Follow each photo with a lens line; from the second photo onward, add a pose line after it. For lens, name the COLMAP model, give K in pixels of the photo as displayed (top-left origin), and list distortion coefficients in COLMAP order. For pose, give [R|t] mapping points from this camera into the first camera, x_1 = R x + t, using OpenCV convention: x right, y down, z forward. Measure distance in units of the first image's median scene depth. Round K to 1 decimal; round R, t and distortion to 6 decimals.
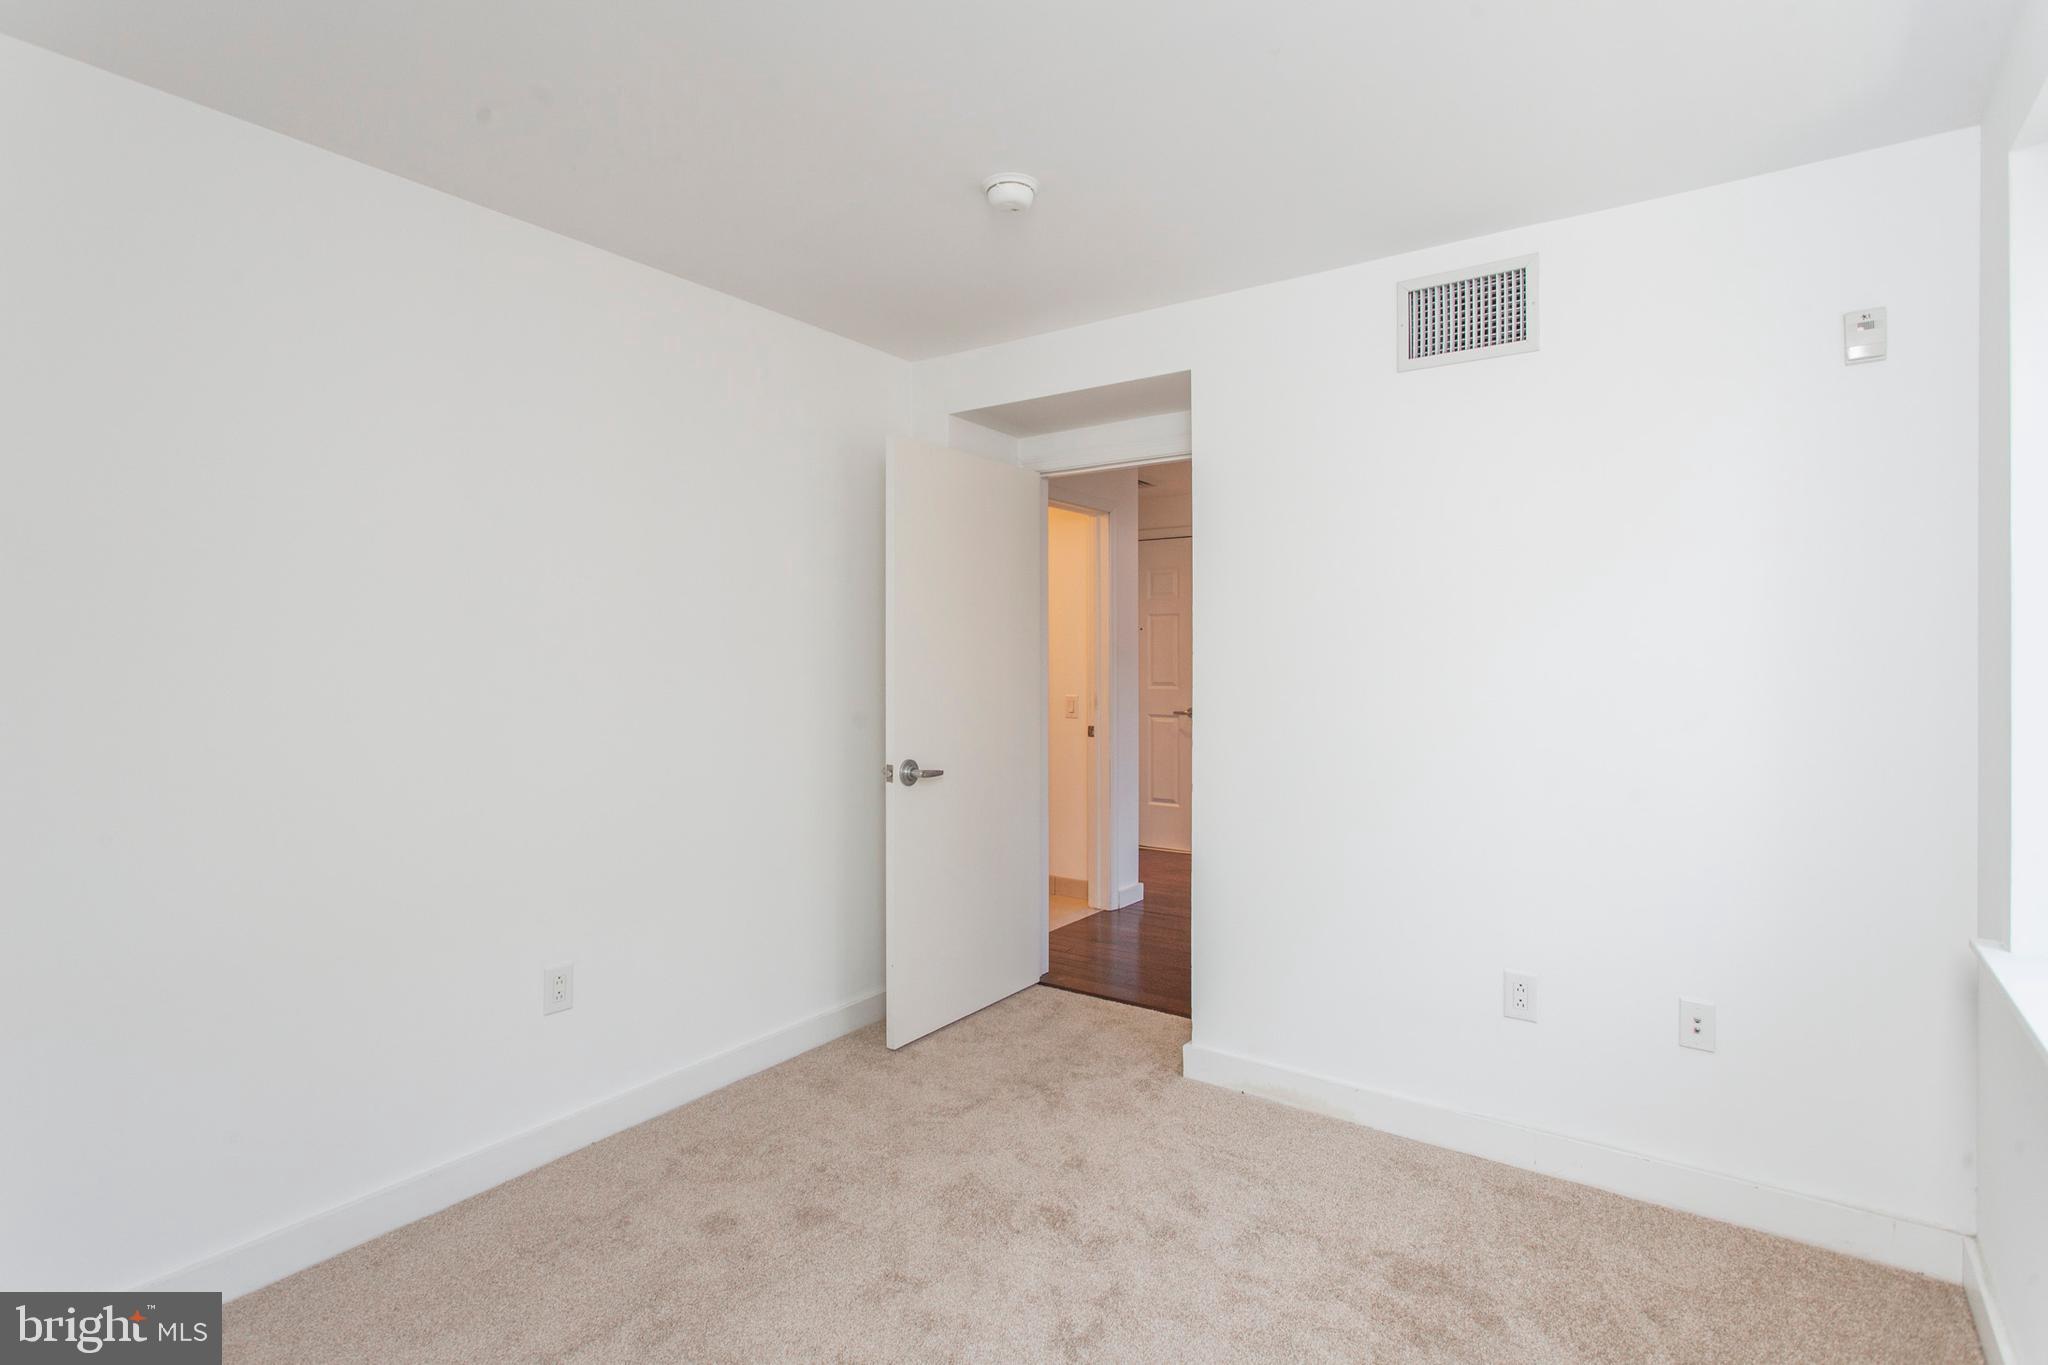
lens RADIAL K [[1011.6, 0, 1021.0], [0, 1011.6, 666.0], [0, 0, 1]] dist [-0.005129, 0.001862]
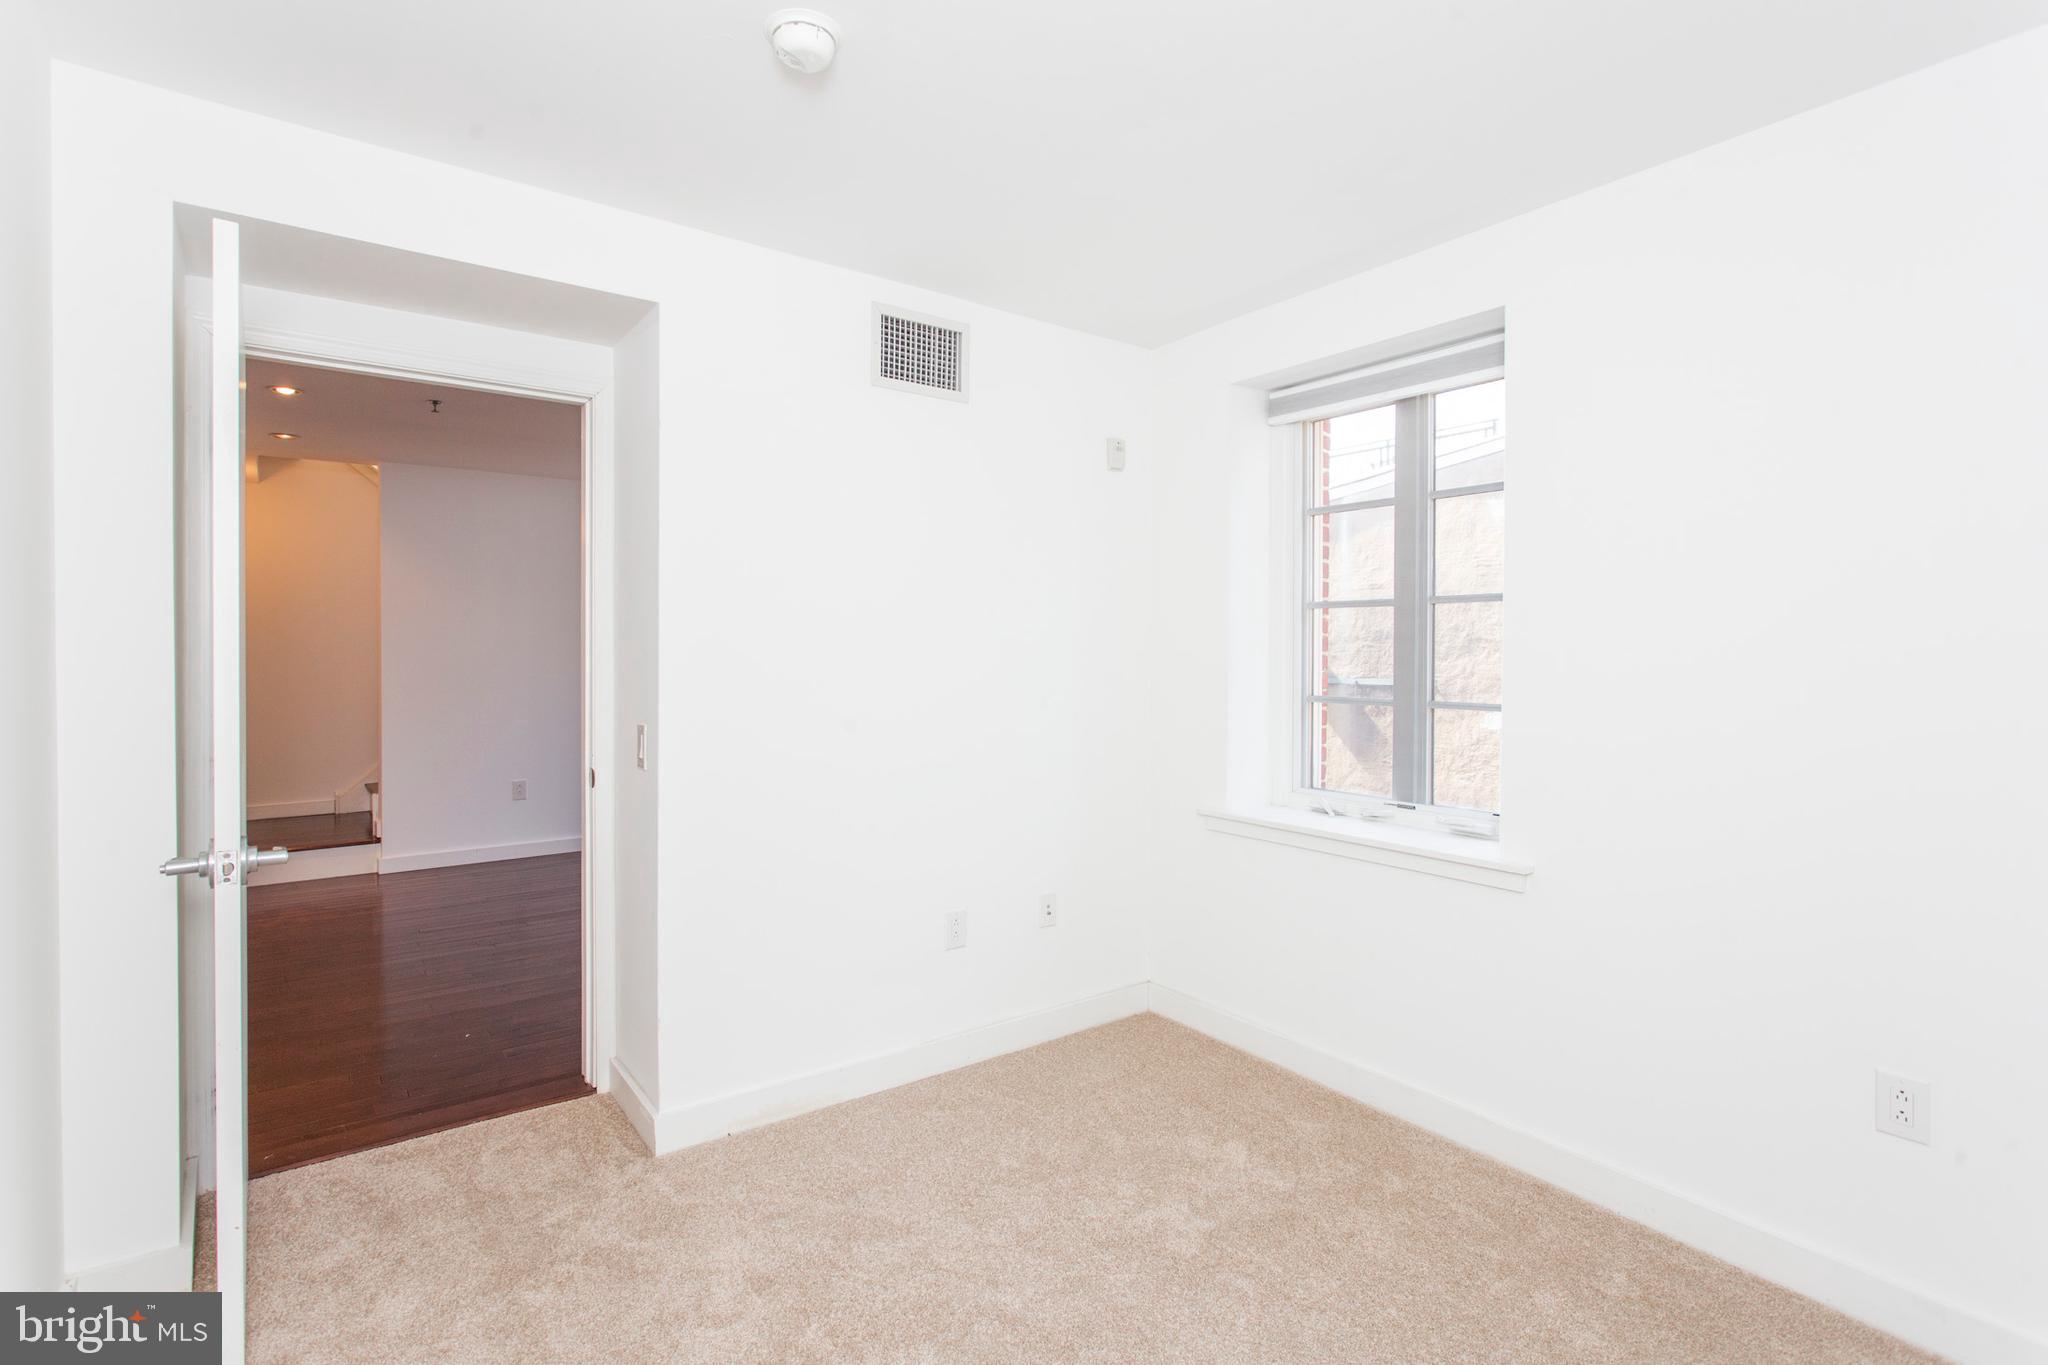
lens RADIAL K [[1002.3, 0, 1000.6], [0, 1002.3, 666.2], [0, 0, 1]] dist [-0.015902, 0.007067]
pose [[0.287674, -0.003751, 0.957721, -0.645963], [0.001307, 0.999993, 0.003524, 0.005986], [-0.957727, 0.000238, 0.287677, 0.601424]]
